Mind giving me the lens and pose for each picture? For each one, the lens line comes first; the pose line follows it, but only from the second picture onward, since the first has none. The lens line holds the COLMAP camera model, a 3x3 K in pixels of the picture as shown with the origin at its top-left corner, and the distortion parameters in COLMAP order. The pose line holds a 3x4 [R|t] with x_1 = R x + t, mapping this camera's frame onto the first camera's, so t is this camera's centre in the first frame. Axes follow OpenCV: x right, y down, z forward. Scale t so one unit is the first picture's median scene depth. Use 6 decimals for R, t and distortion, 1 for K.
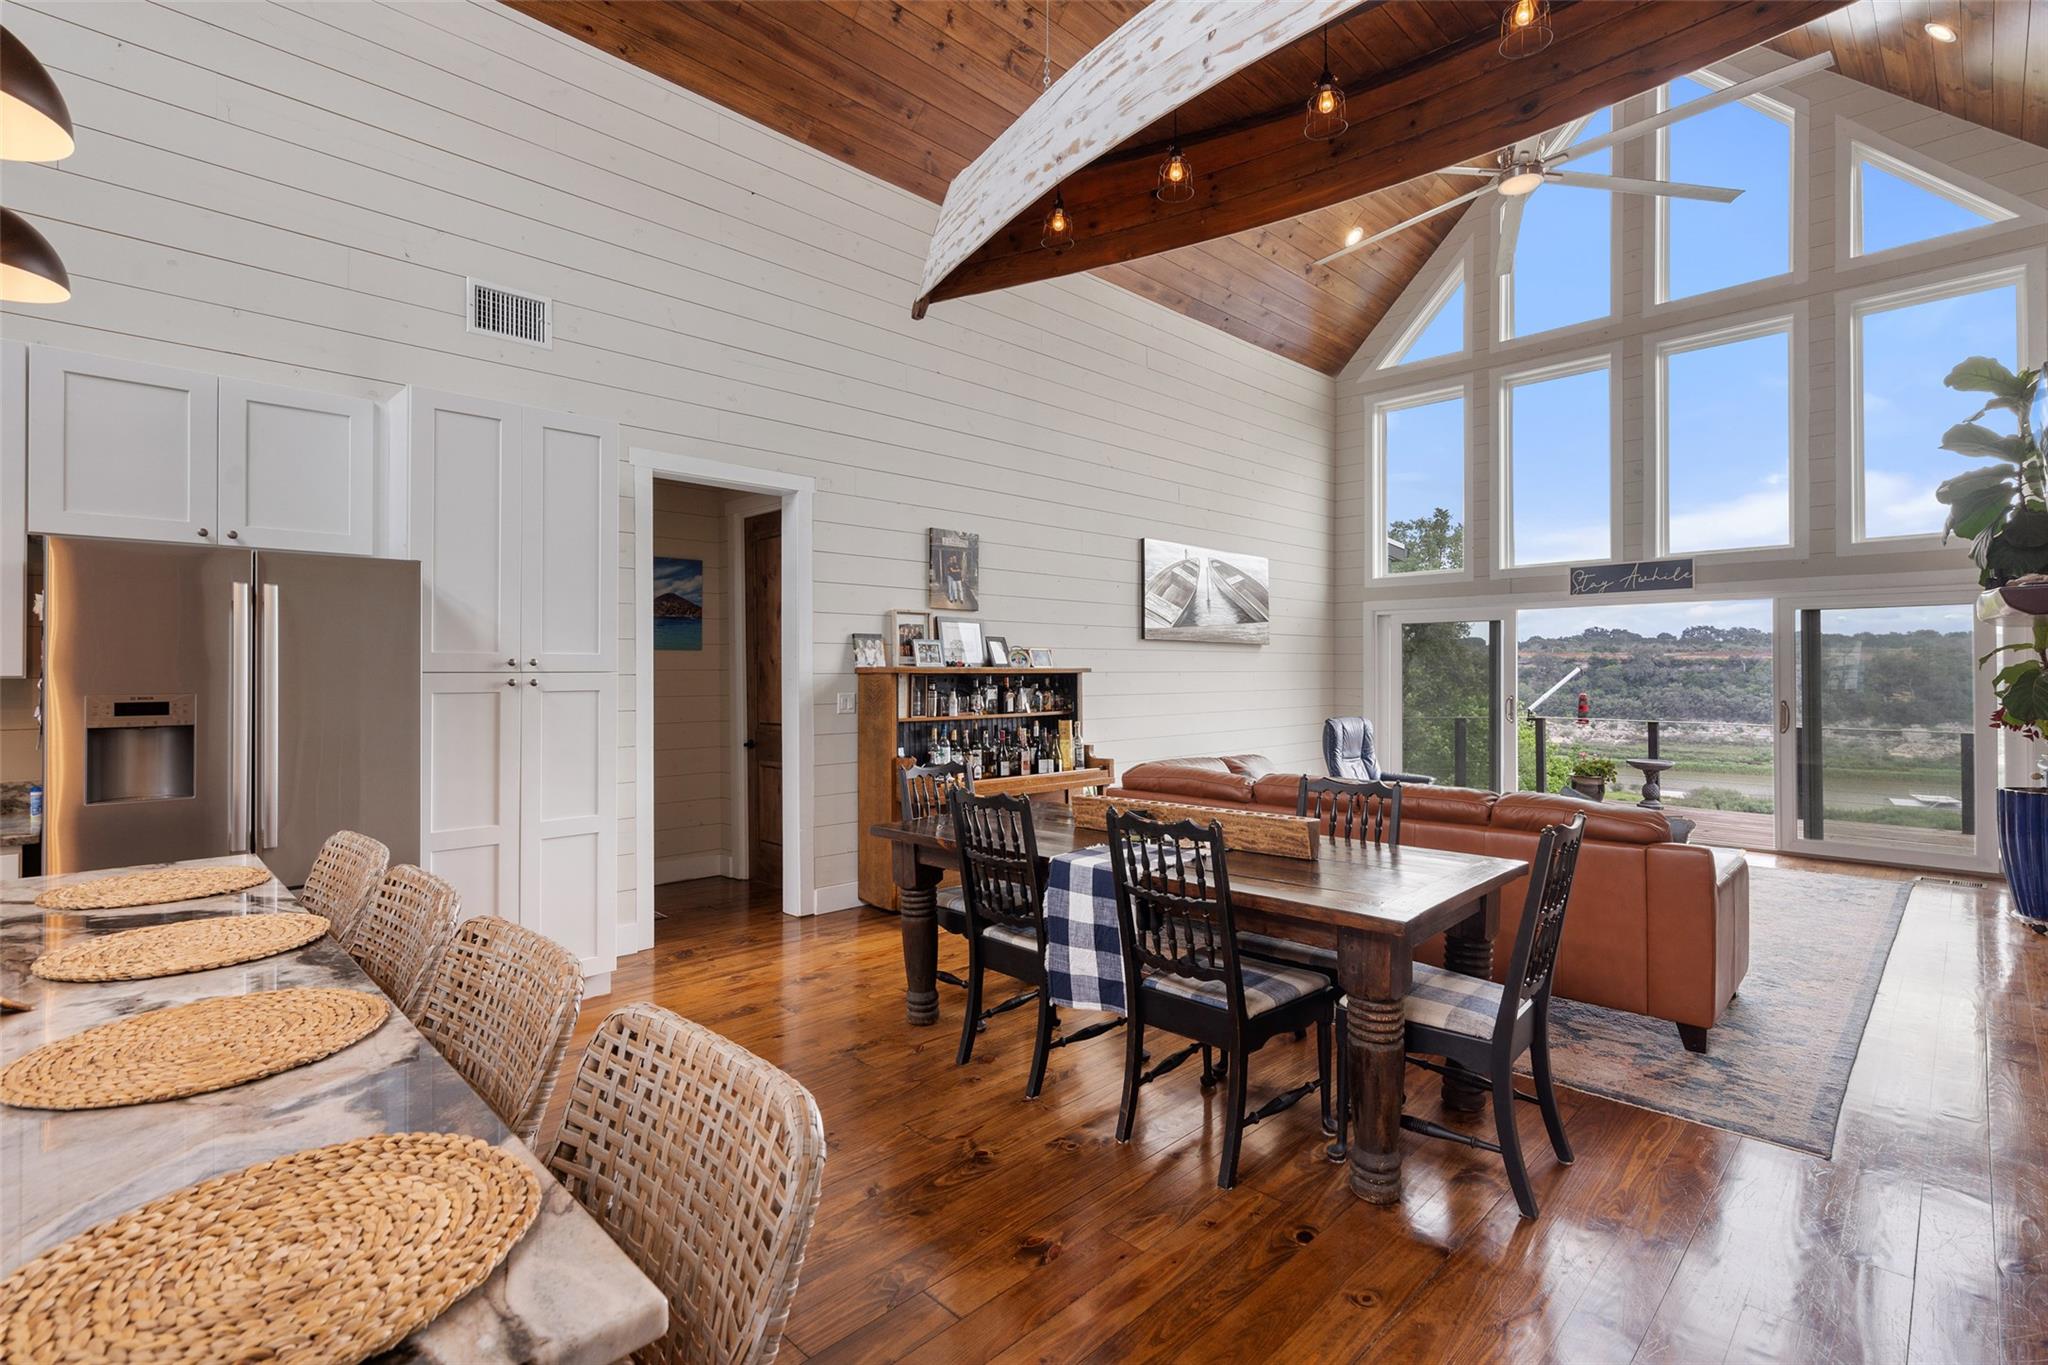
lens RADIAL K [[937.5, 0, 1064.5], [0, 937.5, 661.0], [0, 0, 1]] dist [-0.004165, 0.000570]
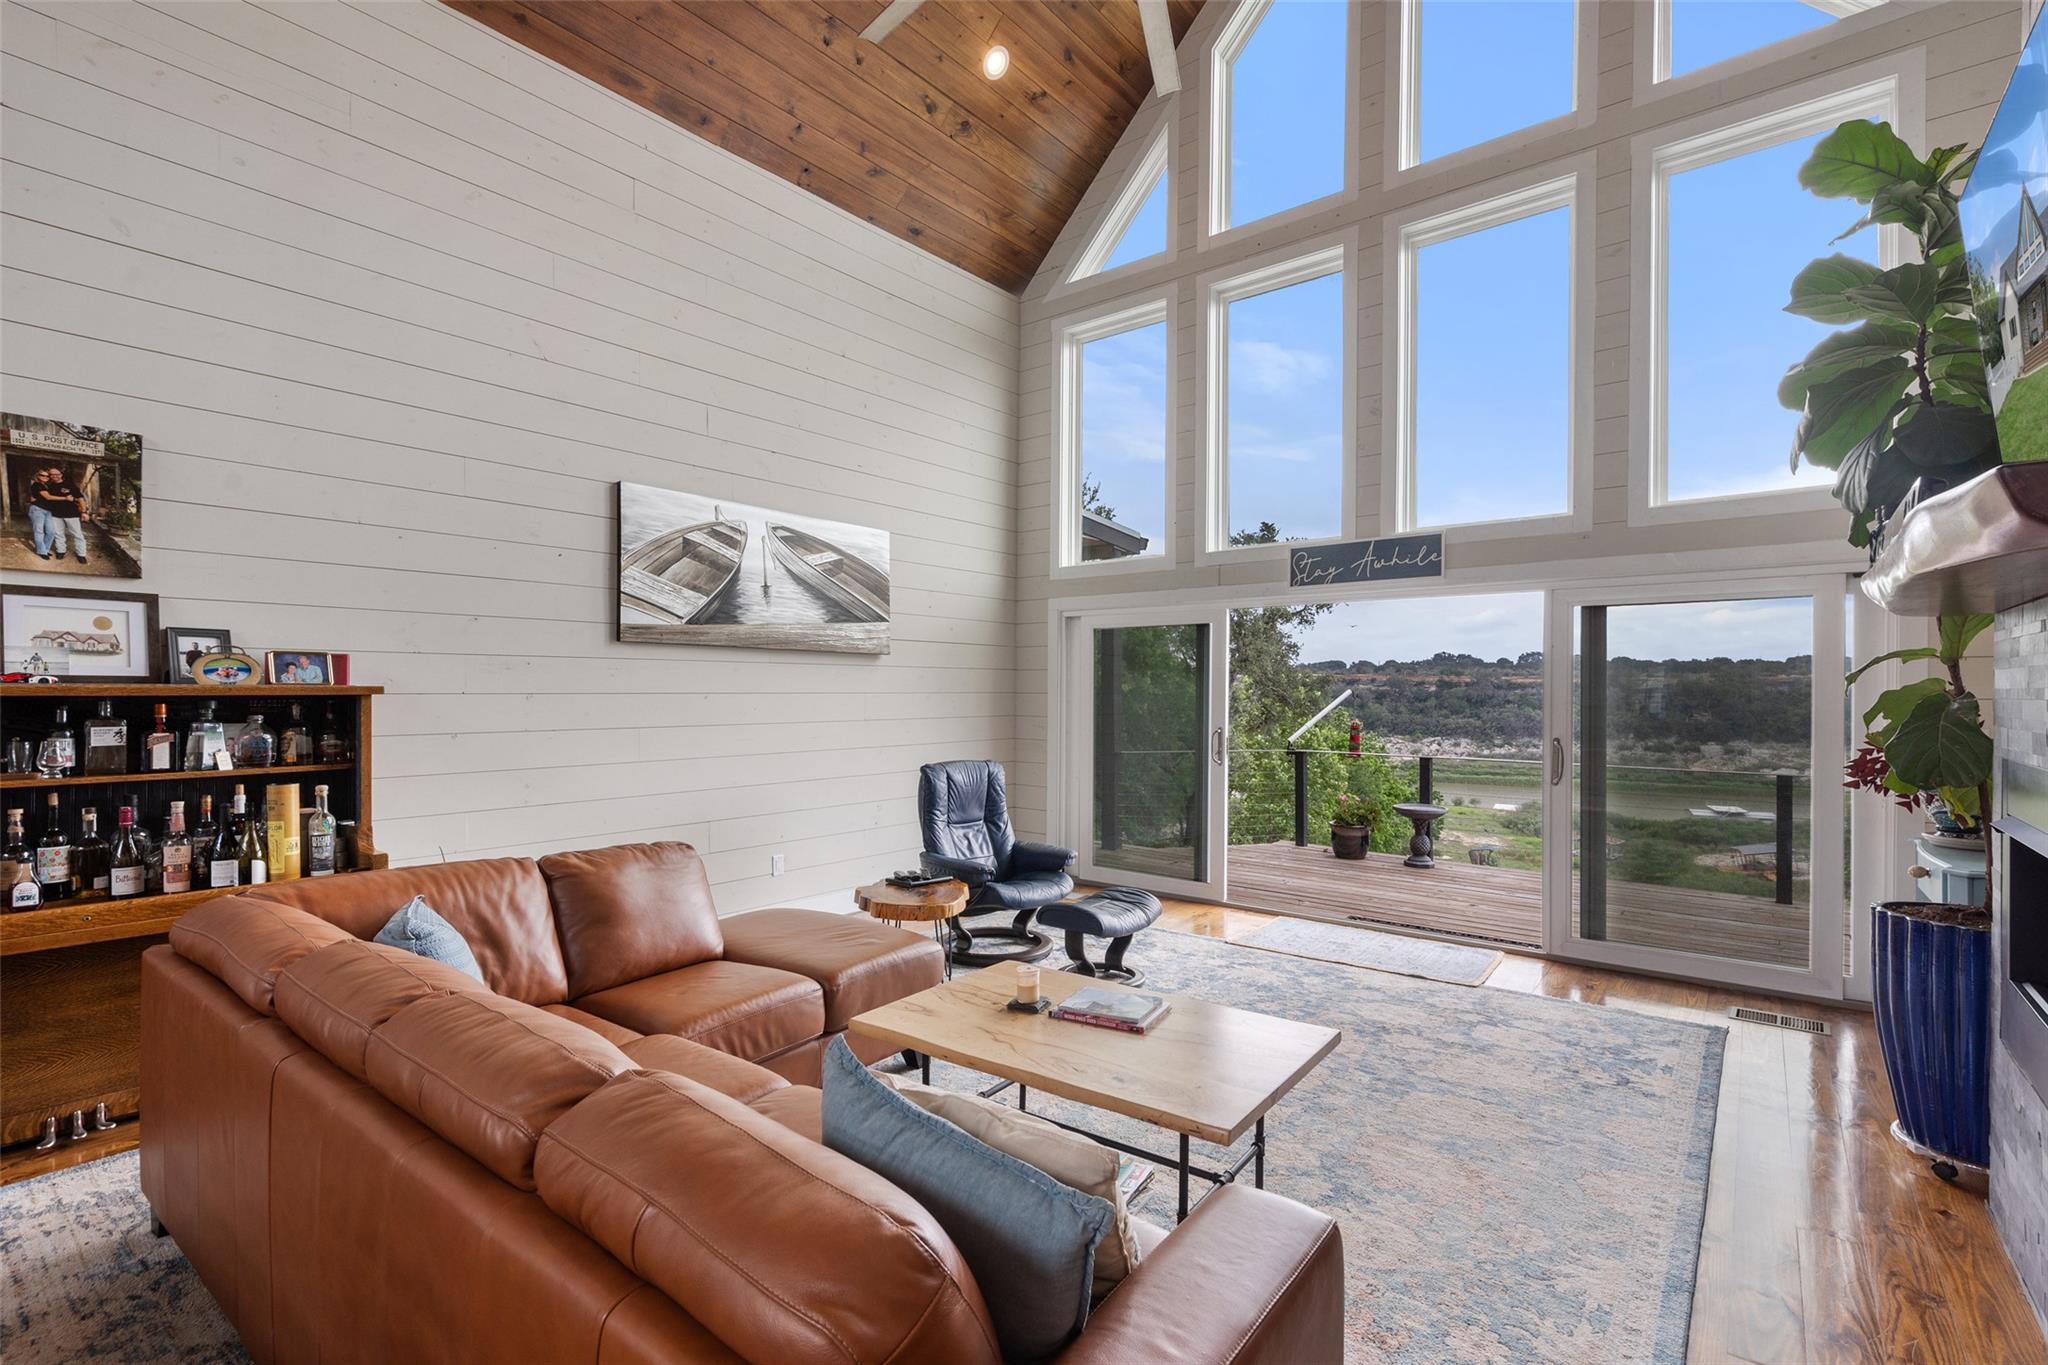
lens RADIAL K [[937.5, 0, 1056.1], [0, 937.5, 692.6], [0, 0, 1]] dist [-0.004165, 0.000570]
pose [[0.991955, 0.003181, 0.126553, 0.353917], [-0.004694, 0.999921, 0.011656, 0.002533], [-0.126506, -0.012156, 0.991891, 0.407619]]
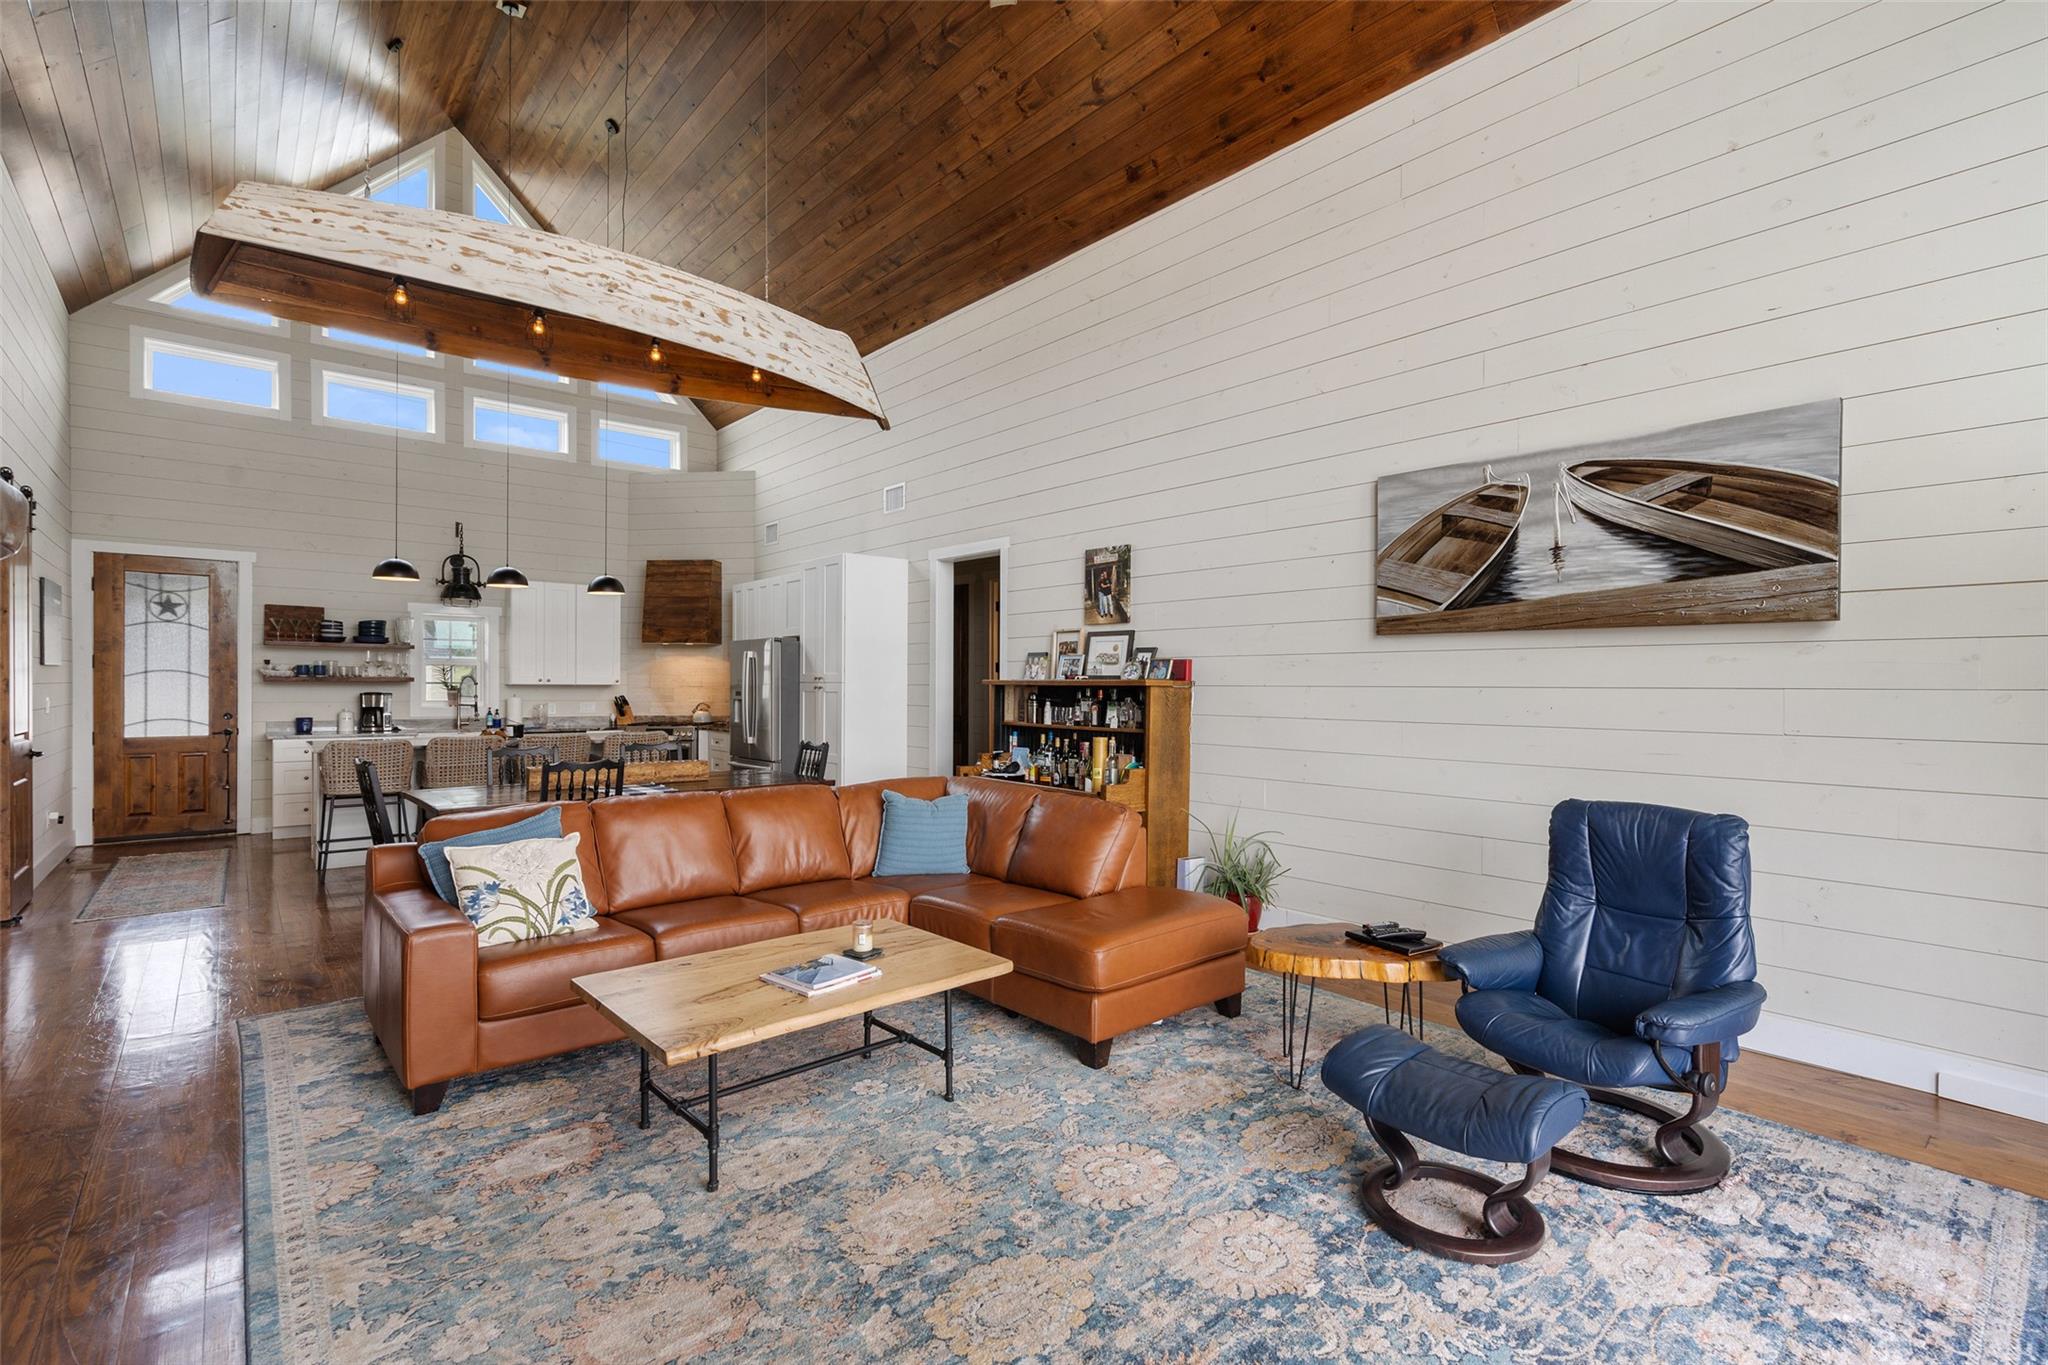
lens RADIAL K [[937.5, 0, 1022.3], [0, 937.5, 690.3], [0, 0, 1]] dist [-0.004165, 0.000570]
pose [[-0.098387, 0.006624, -0.995126, 0.890399], [0.004170, 0.999972, 0.006244, 0.010905], [0.995140, -0.003536, -0.098412, 0.982475]]
